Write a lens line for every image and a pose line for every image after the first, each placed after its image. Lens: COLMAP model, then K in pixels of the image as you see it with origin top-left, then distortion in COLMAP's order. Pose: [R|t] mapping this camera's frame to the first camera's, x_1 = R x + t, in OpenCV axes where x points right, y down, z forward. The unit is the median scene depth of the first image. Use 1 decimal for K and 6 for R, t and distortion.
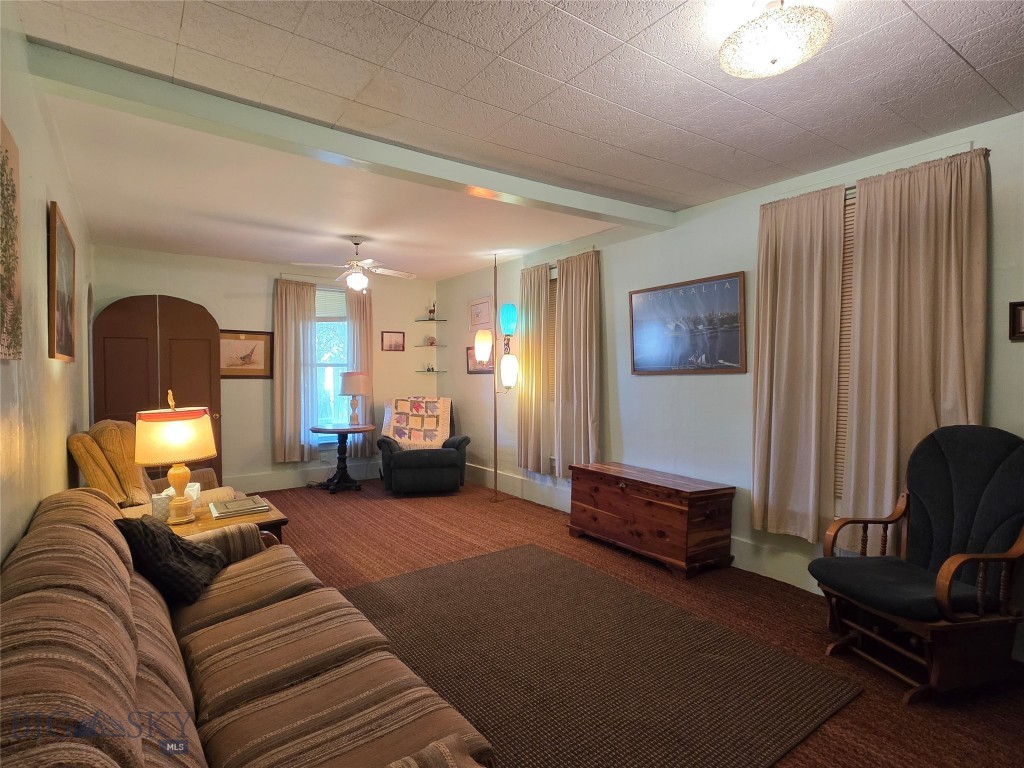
lens RADIAL K [[534.6, 0, 507.4], [0, 534.6, 383.7], [0, 0, 1]] dist [0.010109, 0.000852]
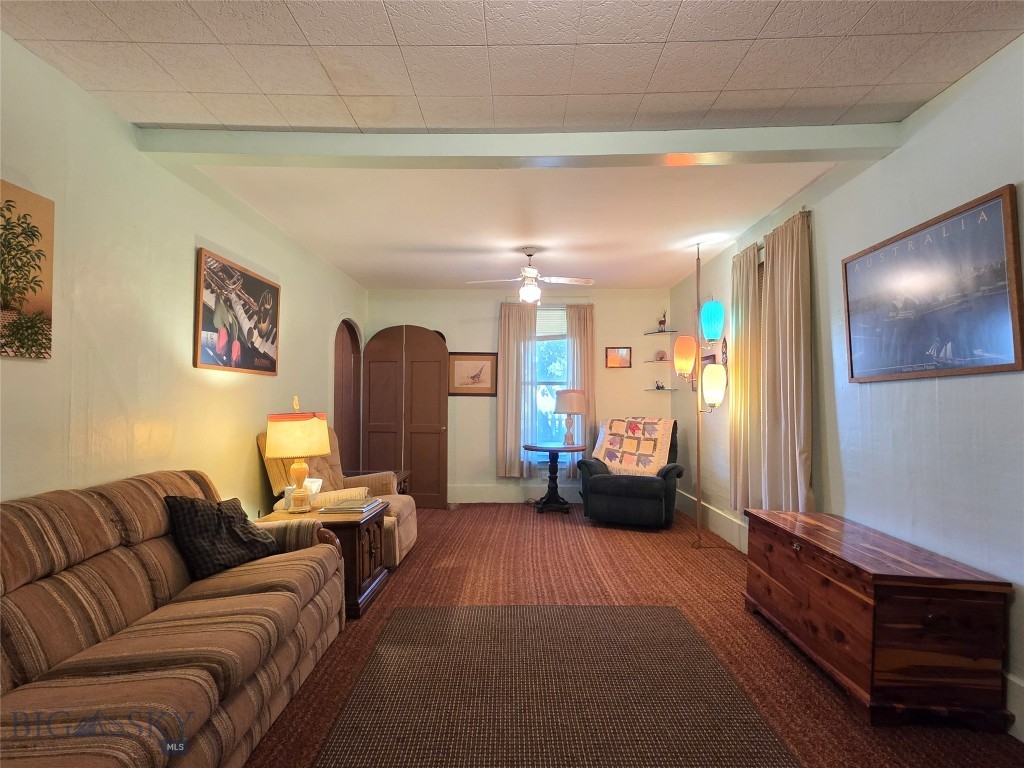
lens RADIAL K [[534.6, 0, 512.8], [0, 534.6, 384.6], [0, 0, 1]] dist [0.010109, 0.000852]
pose [[0.811722, -0.014730, -0.583858, 0.261631], [-0.015680, 0.998772, -0.046998, 0.020957], [0.583833, 0.047304, 0.810494, 0.201191]]
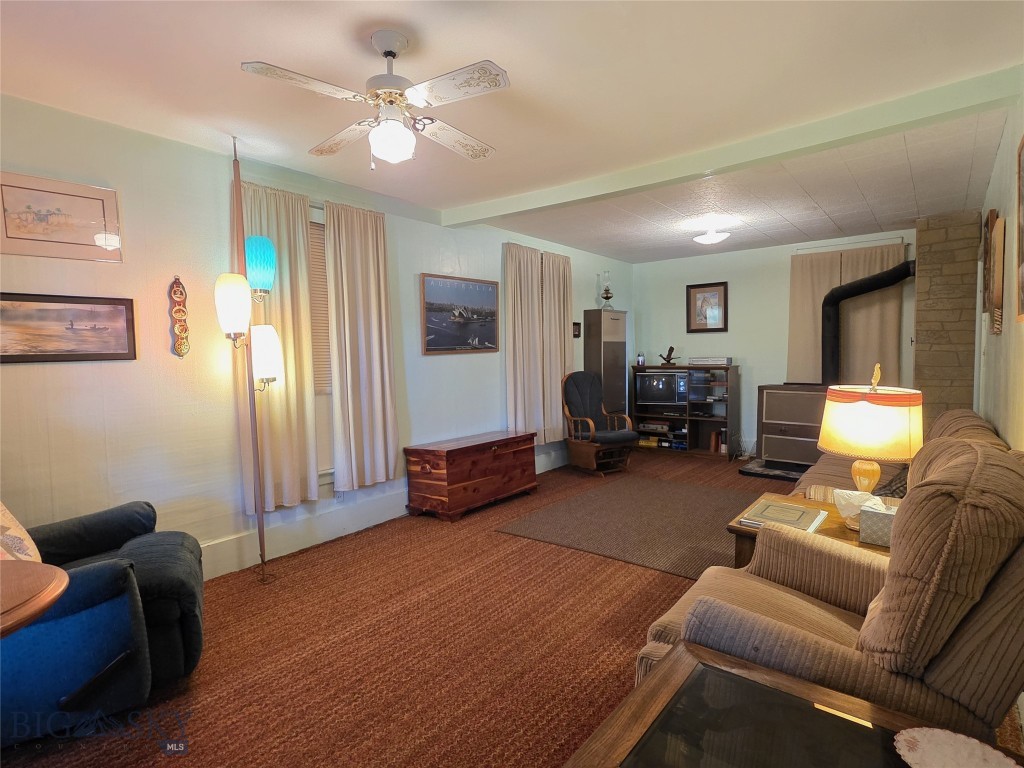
lens RADIAL K [[534.6, 0, 511.9], [0, 534.6, 385.4], [0, 0, 1]] dist [0.010109, 0.000852]
pose [[-0.275283, -0.050655, 0.960028, -0.738550], [0.043964, 0.996903, 0.065207, -0.016282], [-0.960358, 0.060157, -0.272203, 1.037896]]
